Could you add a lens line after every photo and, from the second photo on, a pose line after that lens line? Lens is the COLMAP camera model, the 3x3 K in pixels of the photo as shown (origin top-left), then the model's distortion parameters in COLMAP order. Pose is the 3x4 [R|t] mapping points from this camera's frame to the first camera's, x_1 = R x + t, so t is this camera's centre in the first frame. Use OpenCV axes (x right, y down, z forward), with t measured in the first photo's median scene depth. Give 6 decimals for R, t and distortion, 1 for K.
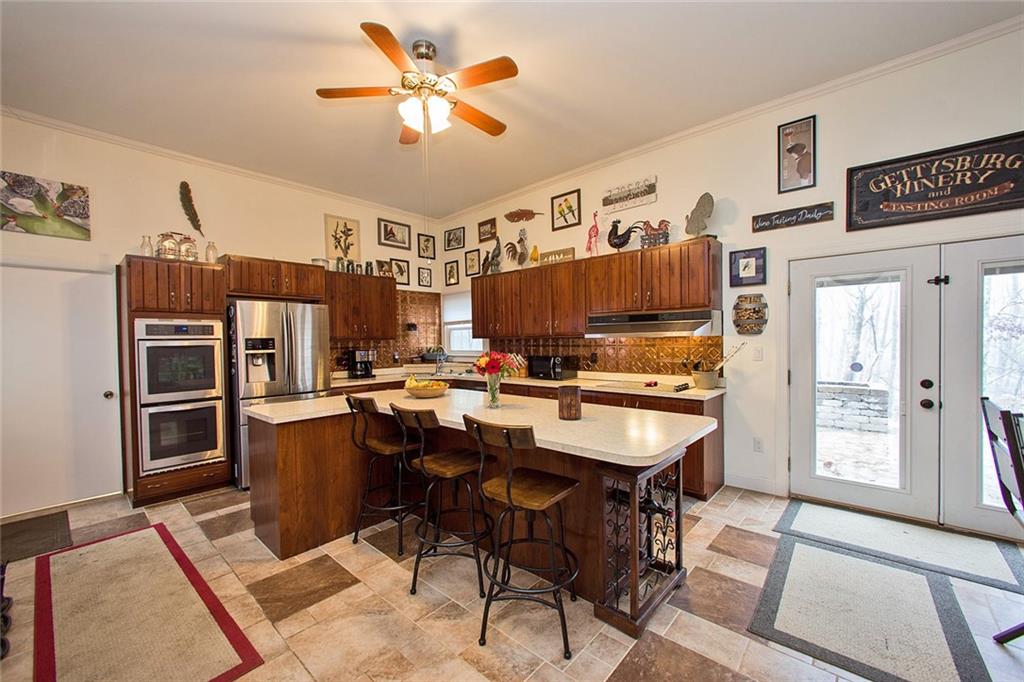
lens RADIAL K [[404.6, 0, 510.9], [0, 404.6, 345.4], [0, 0, 1]] dist [0.021096, -0.013858]
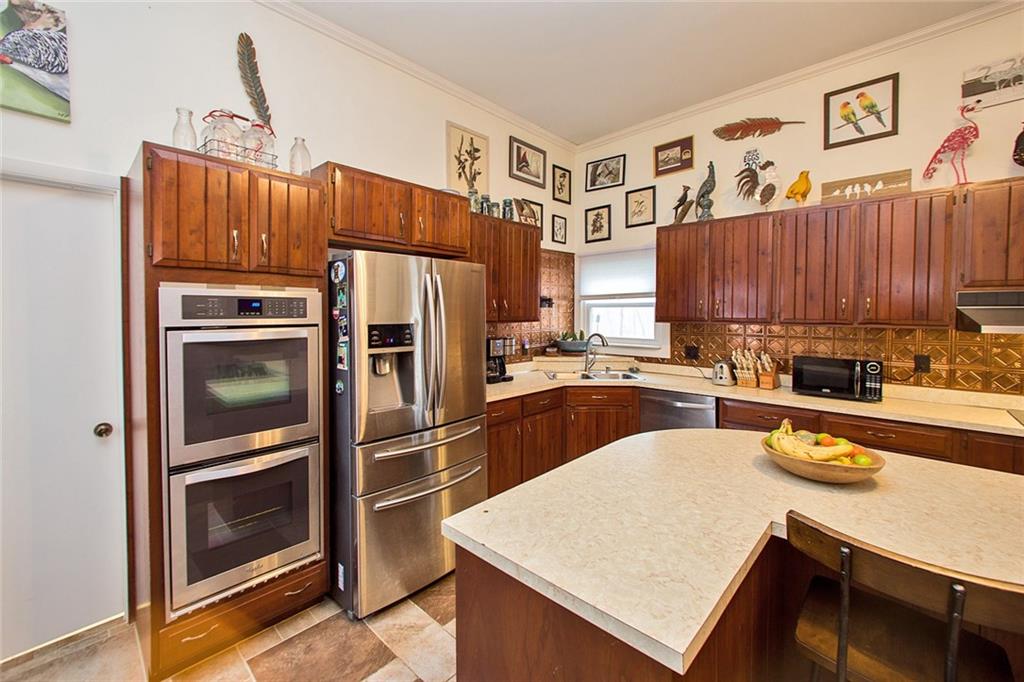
lens RADIAL K [[422.9, 0, 513.8], [0, 422.9, 319.4], [0, 0, 1]] dist [-0.000815, -0.000346]
pose [[0.999616, 0.018050, -0.021022, -0.376930], [-0.017951, 0.999827, 0.004901, -0.024638], [0.021107, -0.004522, 0.999767, 0.391352]]
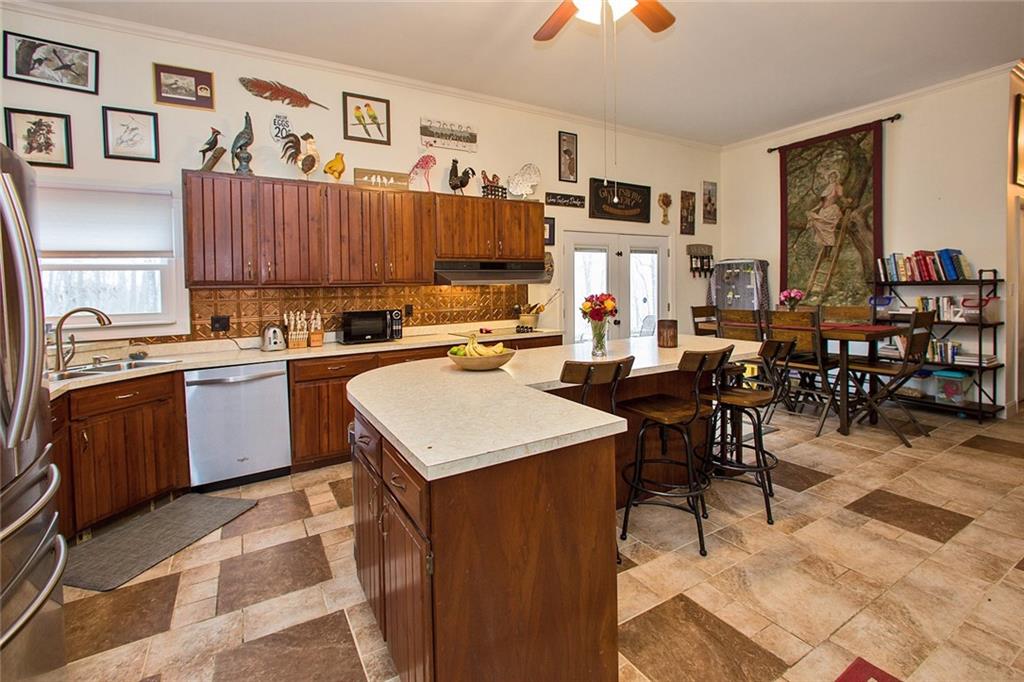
lens RADIAL K [[456.7, 0, 513.0], [0, 456.7, 298.8], [0, 0, 1]] dist [-0.001690, -0.000337]
pose [[0.299518, -0.015055, 0.953972, -0.643582], [0.031044, 0.999500, 0.006026, 0.008144], [-0.953585, 0.027810, 0.299836, 0.523687]]
